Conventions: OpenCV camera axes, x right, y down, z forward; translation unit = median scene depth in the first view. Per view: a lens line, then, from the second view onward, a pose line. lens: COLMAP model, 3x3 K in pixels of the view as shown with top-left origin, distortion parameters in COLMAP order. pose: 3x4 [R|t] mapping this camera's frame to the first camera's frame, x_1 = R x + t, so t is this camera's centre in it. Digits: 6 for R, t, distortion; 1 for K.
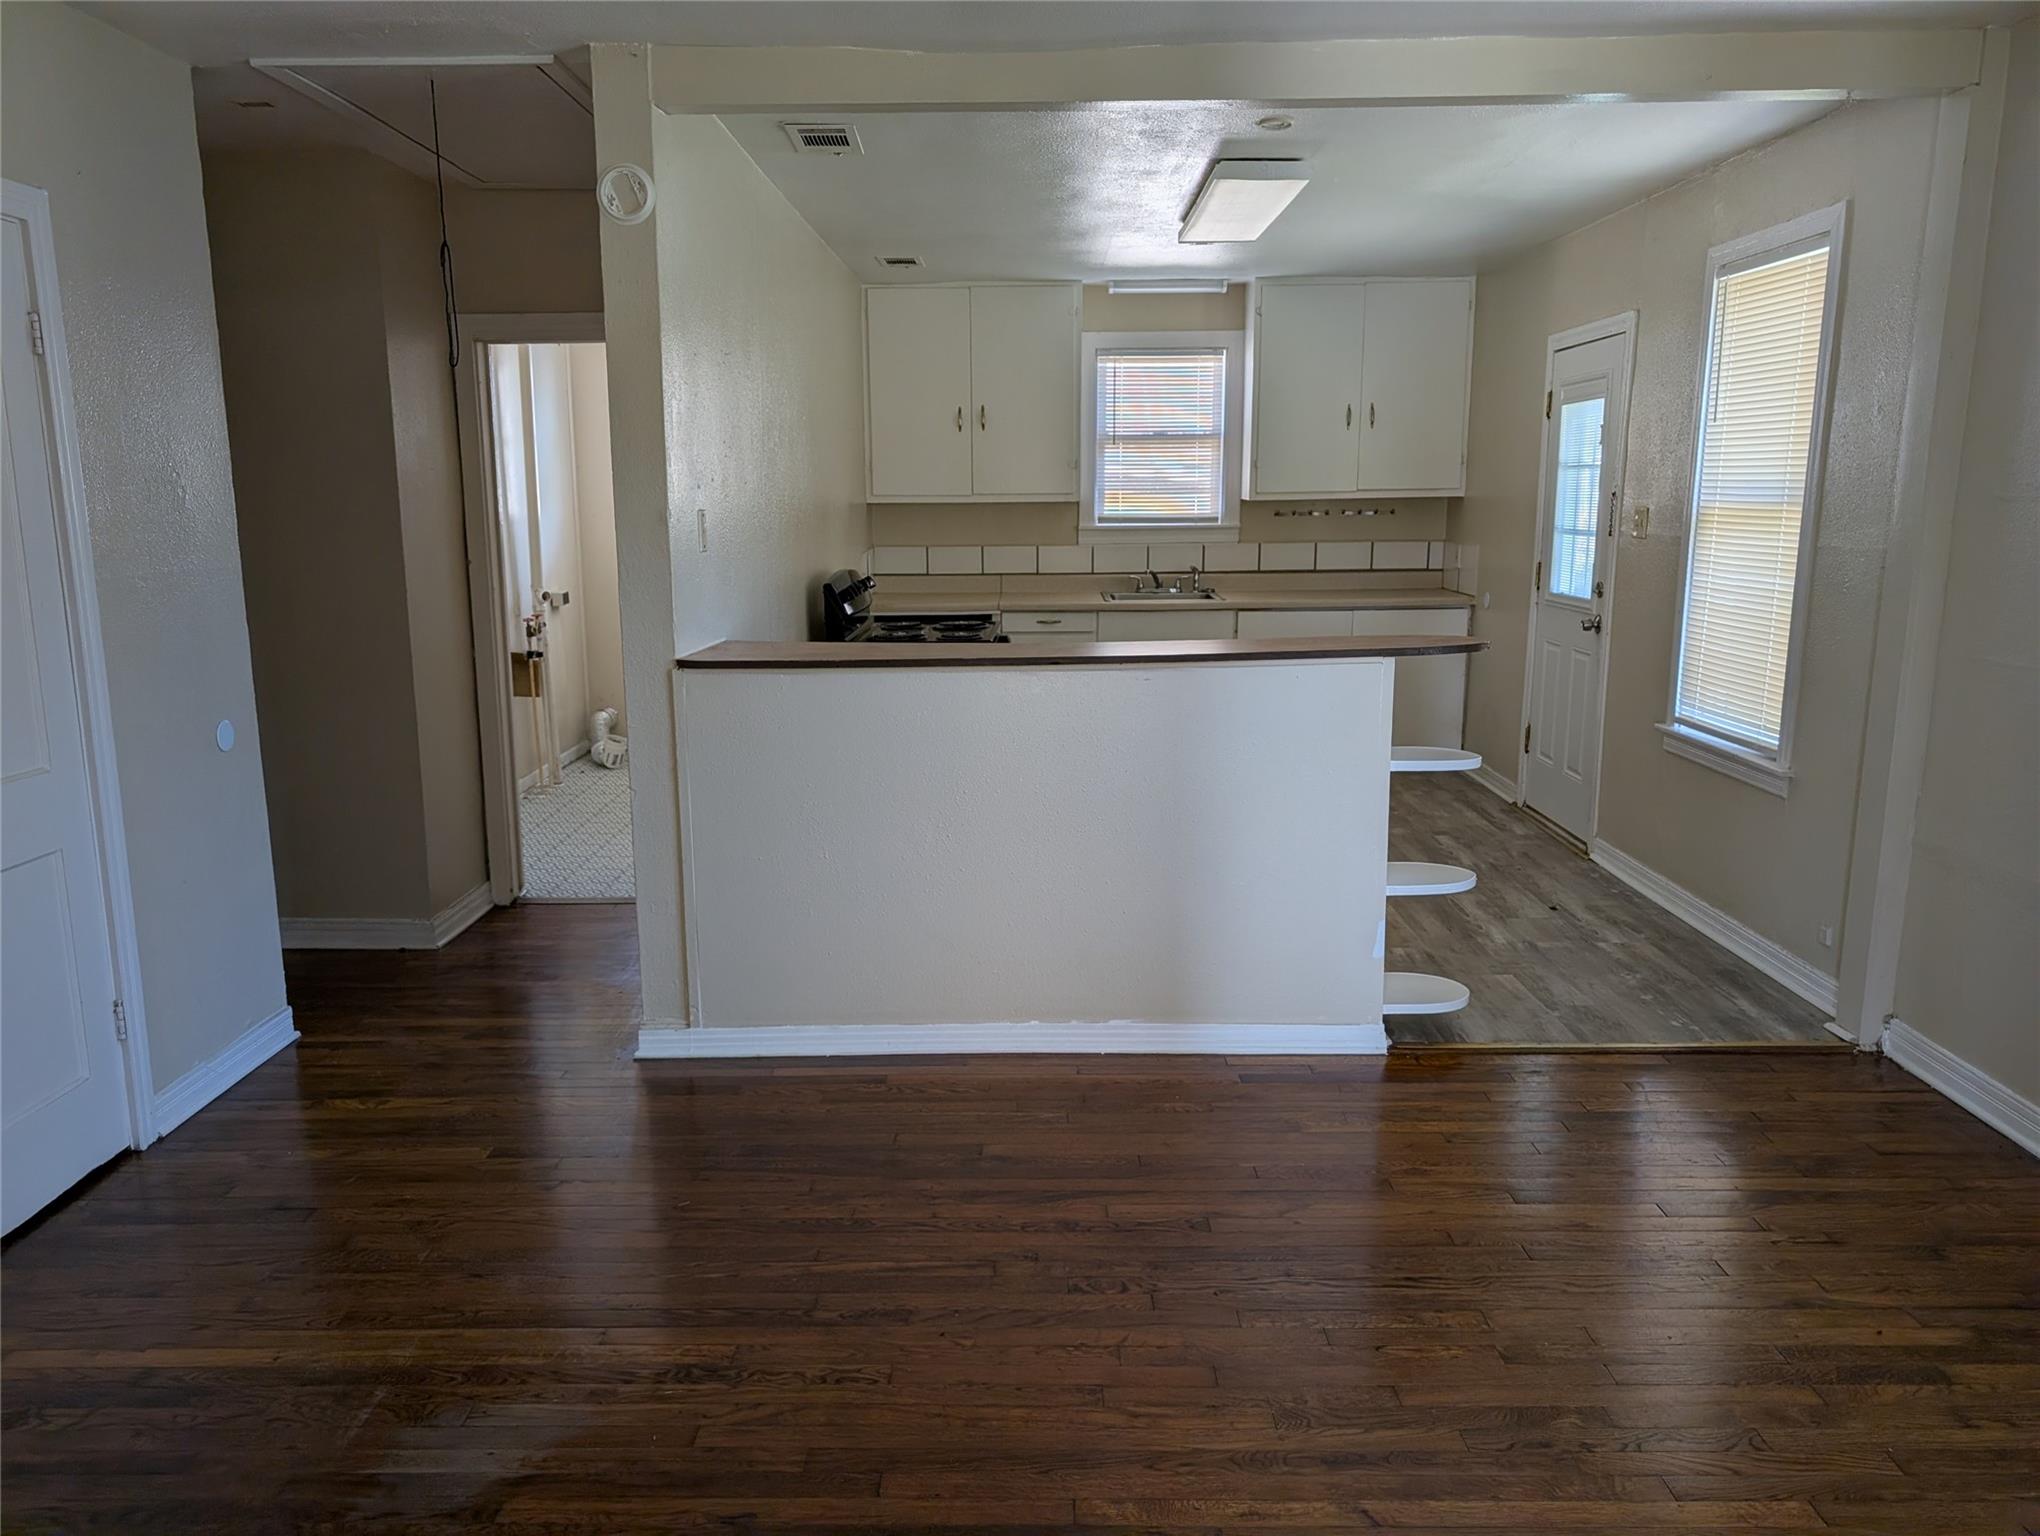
lens RADIAL K [[1452.6, 0, 1016.3], [0, 1452.6, 770.3], [0, 0, 1]] dist [-0.018734, 0.003089]
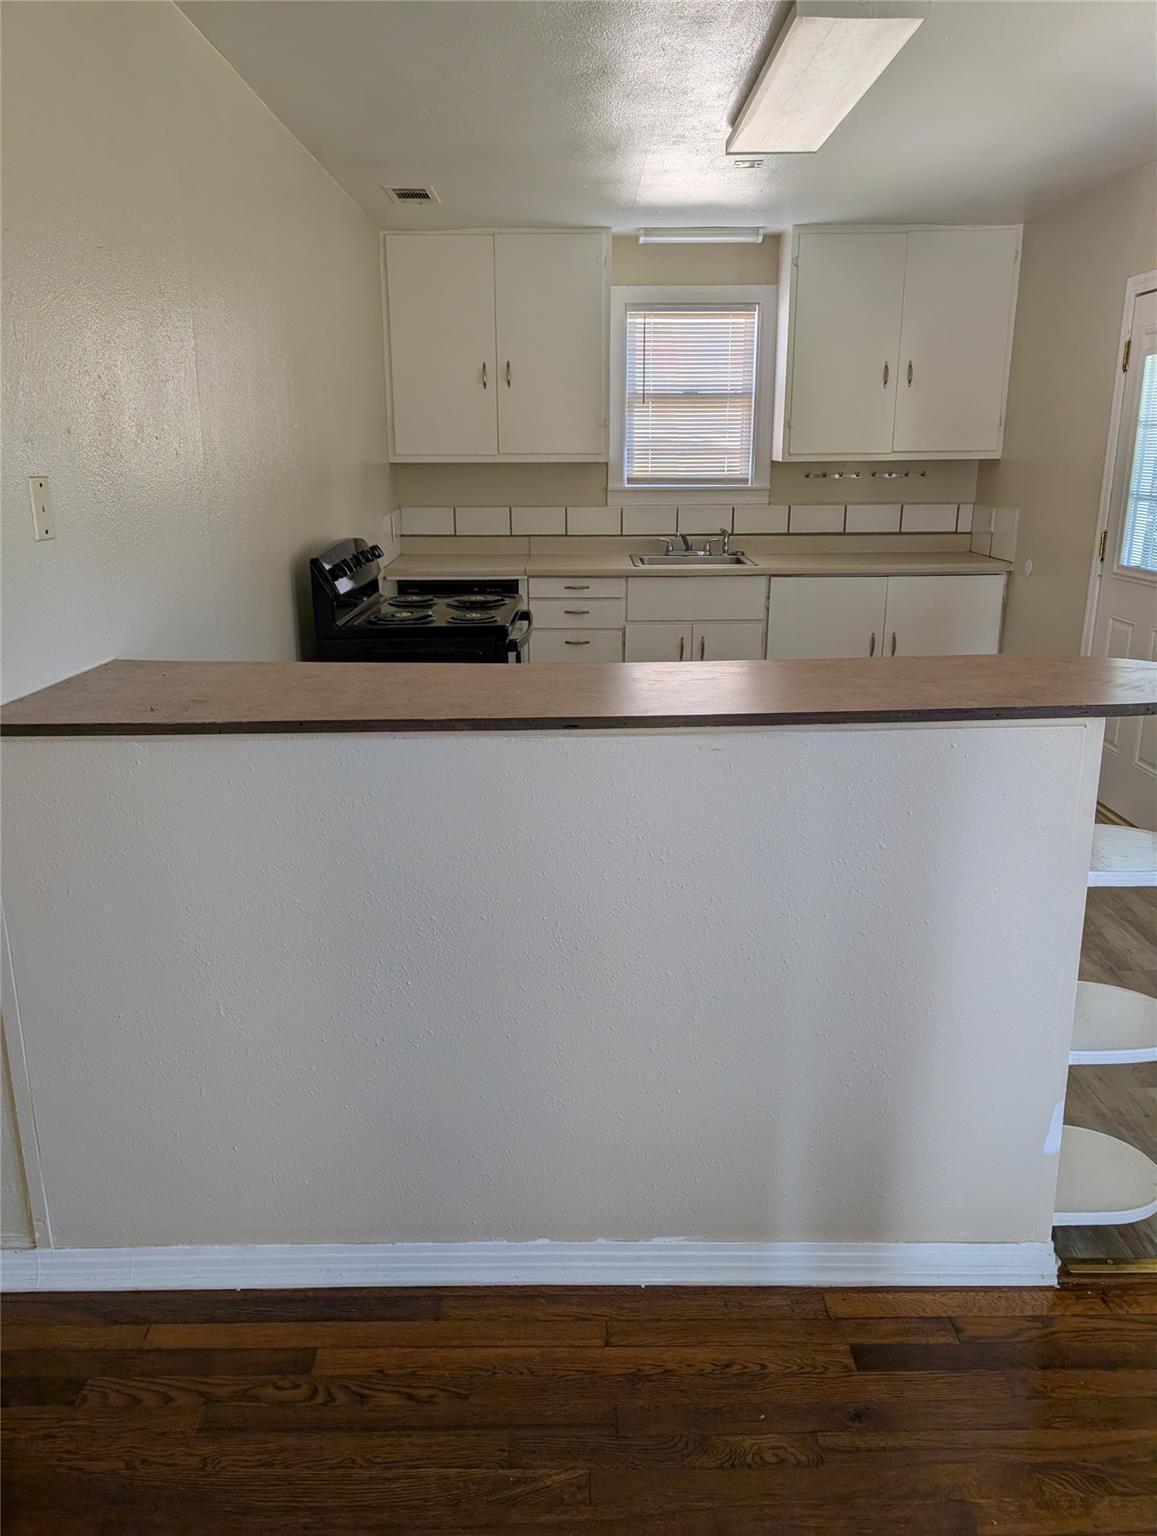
lens RADIAL K [[1093.7, 0, 588.9], [0, 1093.7, 740.1], [0, 0, 1]] dist [-0.018734, 0.003089]
pose [[0.999651, -0.002342, 0.026324, 0.010995], [0.000582, 0.997774, 0.066677, -0.048524], [-0.026422, -0.066638, 0.997427, 0.260322]]
